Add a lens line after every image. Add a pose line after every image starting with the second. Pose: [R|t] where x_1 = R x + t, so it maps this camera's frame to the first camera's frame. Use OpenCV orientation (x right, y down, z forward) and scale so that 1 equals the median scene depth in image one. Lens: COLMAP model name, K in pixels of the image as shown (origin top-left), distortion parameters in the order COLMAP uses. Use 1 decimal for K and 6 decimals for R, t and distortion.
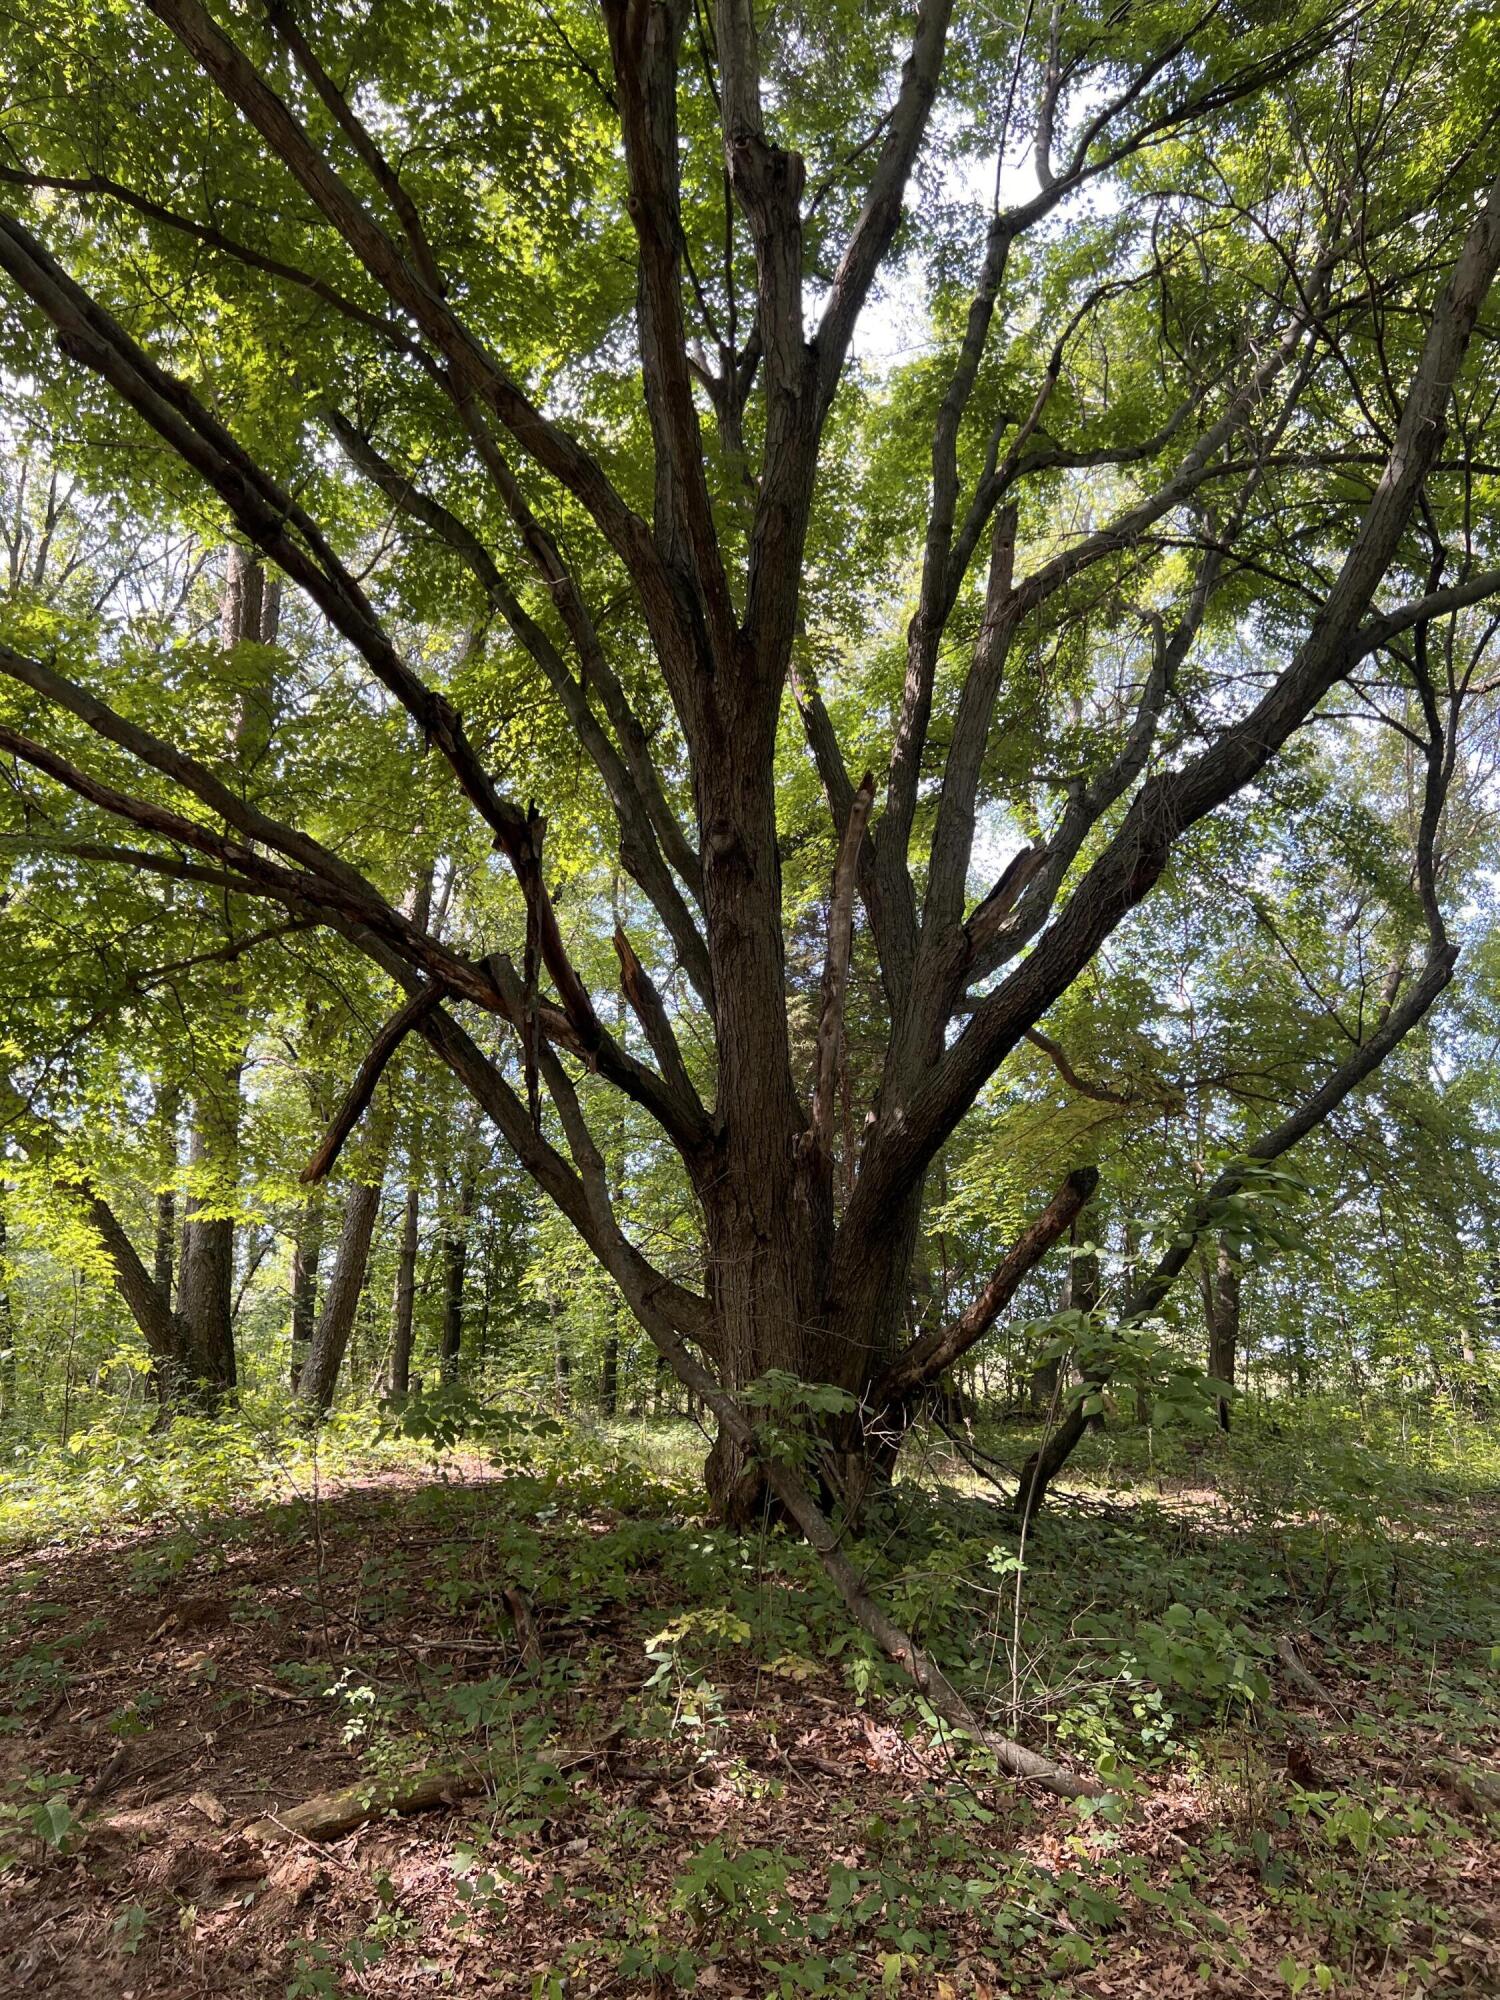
lens RADIAL K [[1487.0, 0, 733.5], [0, 1487.0, 989.1], [0, 0, 1]] dist [0.046097, -0.057679]
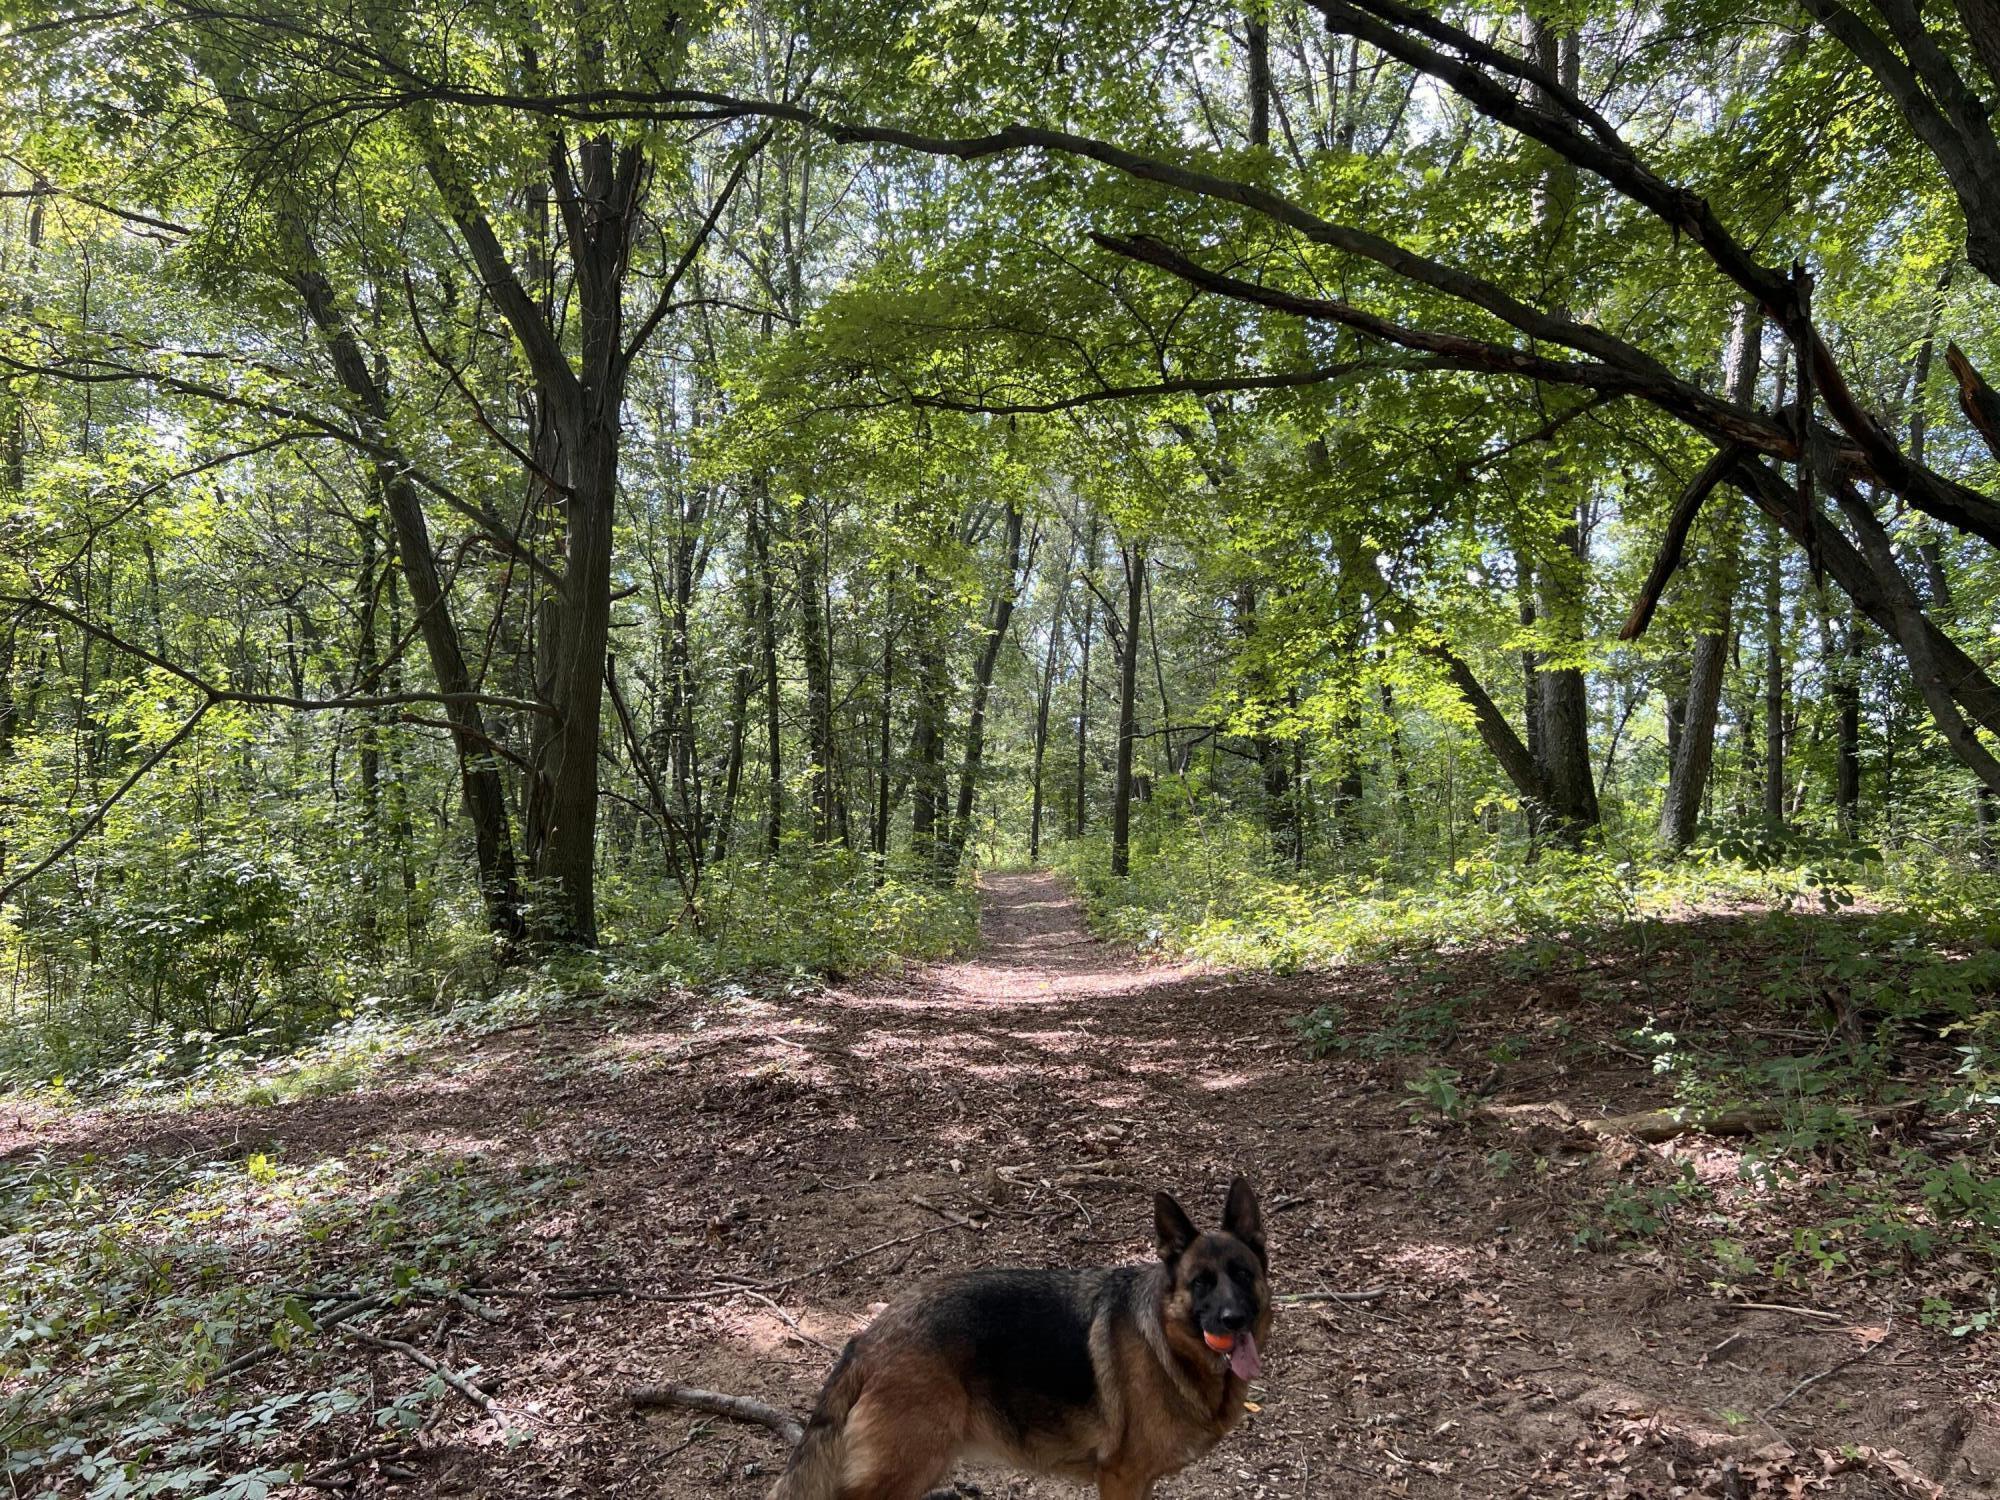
lens RADIAL K [[1504.1, 0, 1007.6], [0, 1504.1, 752.9], [0, 0, 1]] dist [0.075780, -0.087336]
pose [[0.763019, -0.022761, -0.645976, 0.073394], [0.153246, 0.977257, 0.146579, -0.019735], [0.627948, -0.210835, 0.749153, -0.120930]]
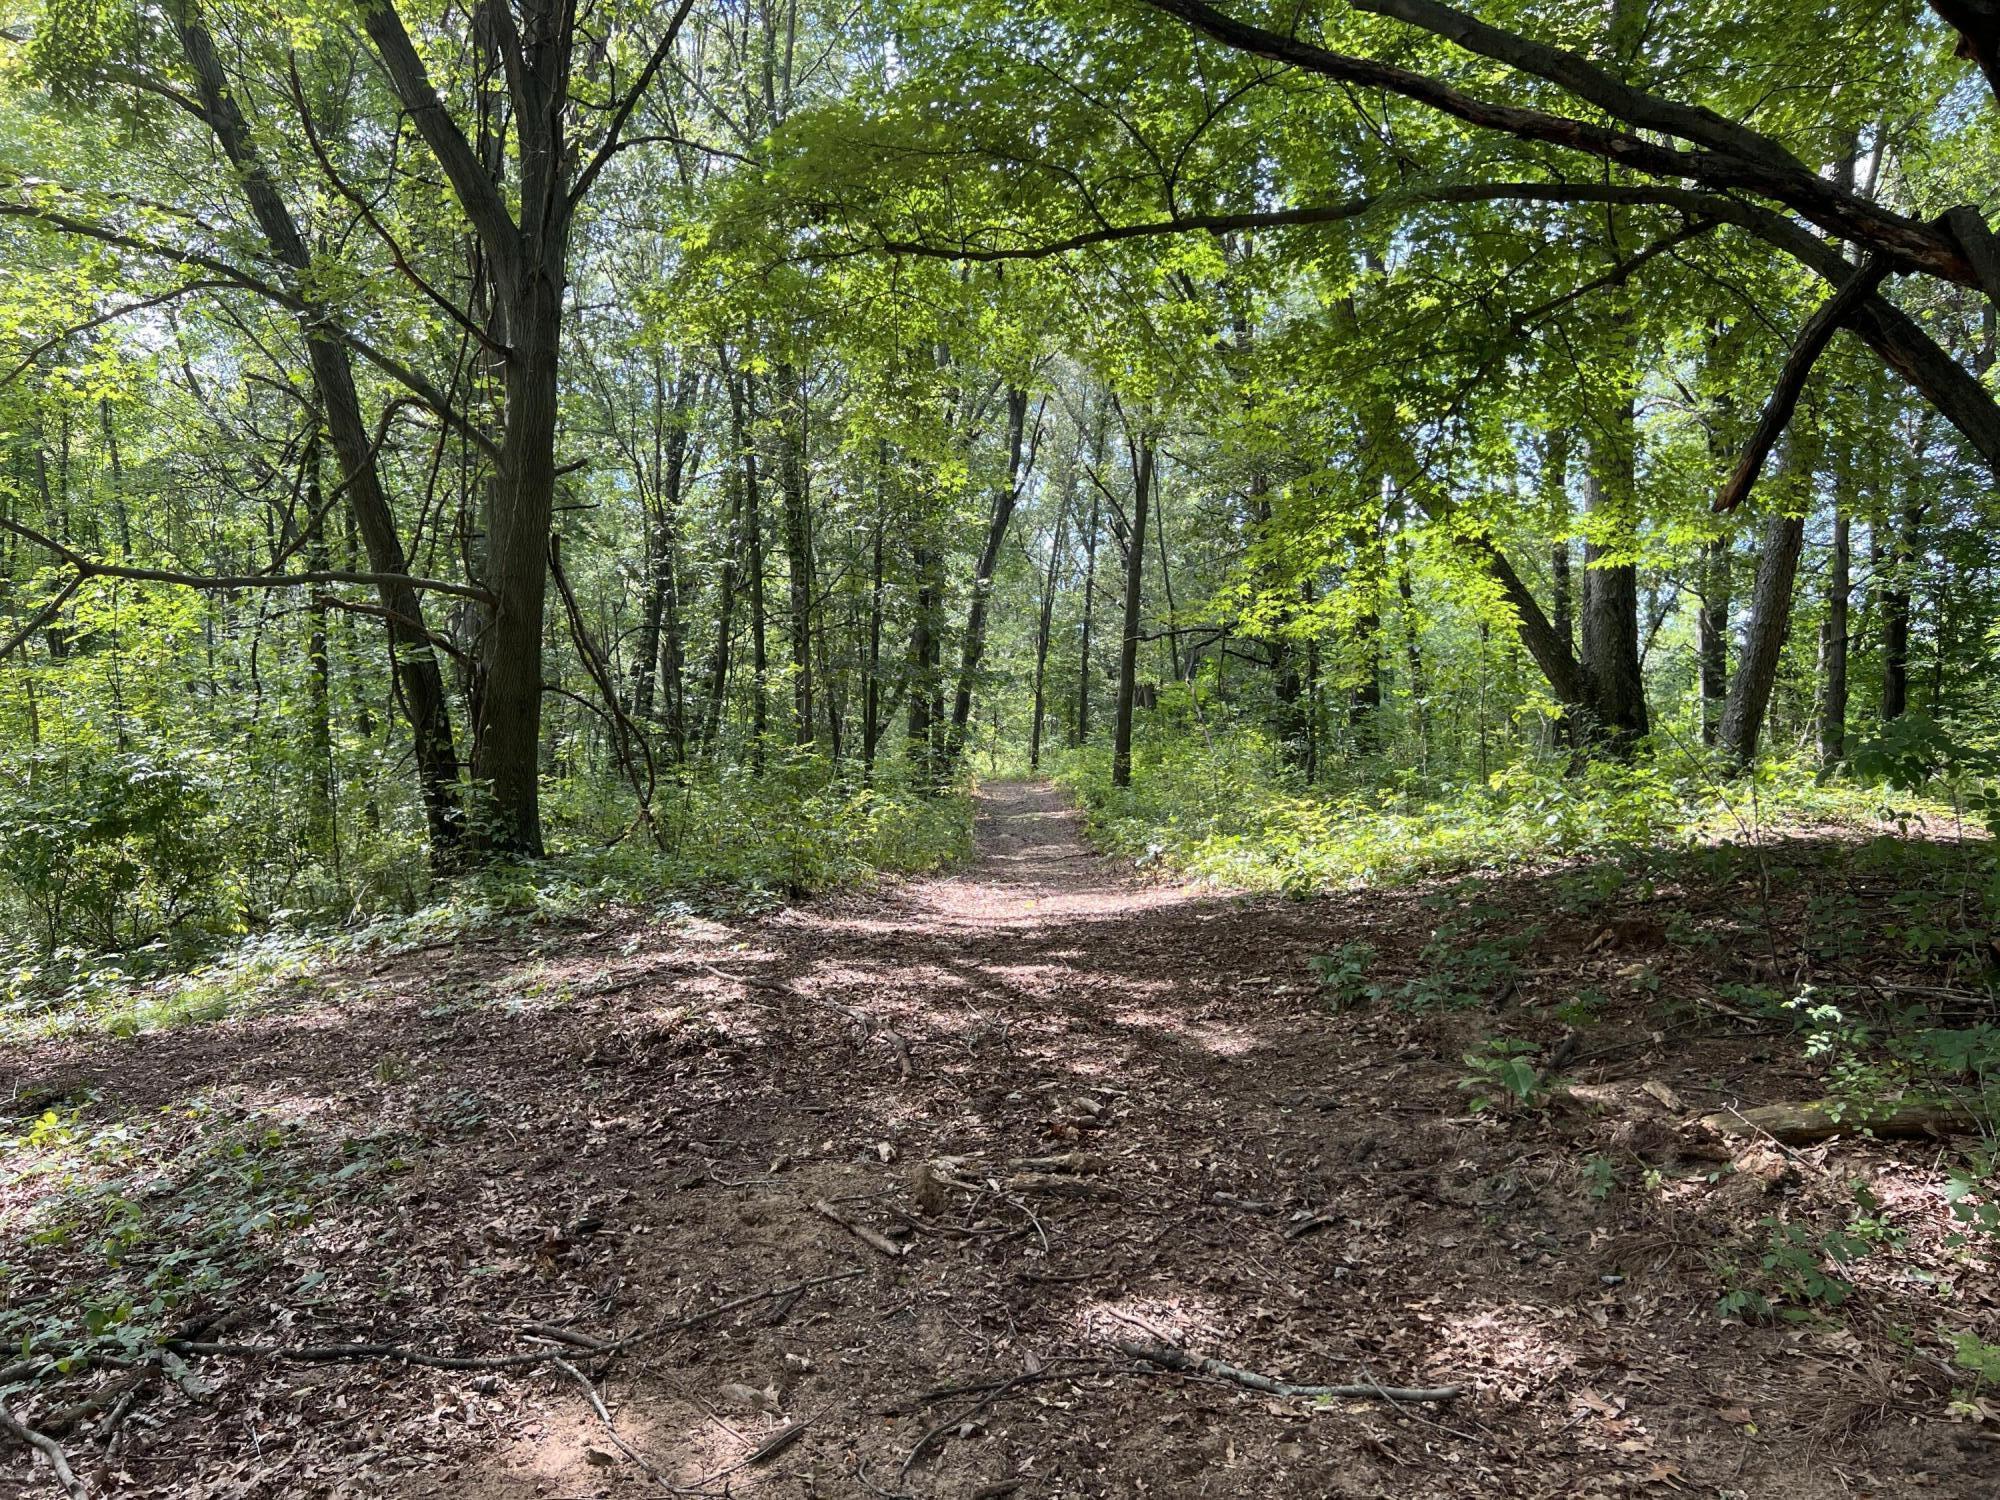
lens RADIAL K [[1487.0, 0, 983.4], [0, 1487.0, 742.0], [0, 0, 1]] dist [0.046097, -0.057679]
pose [[0.748703, 0.020092, -0.662601, -0.008593], [0.146607, 0.969772, 0.195063, 0.016553], [0.646491, -0.243186, 0.723125, 0.001308]]
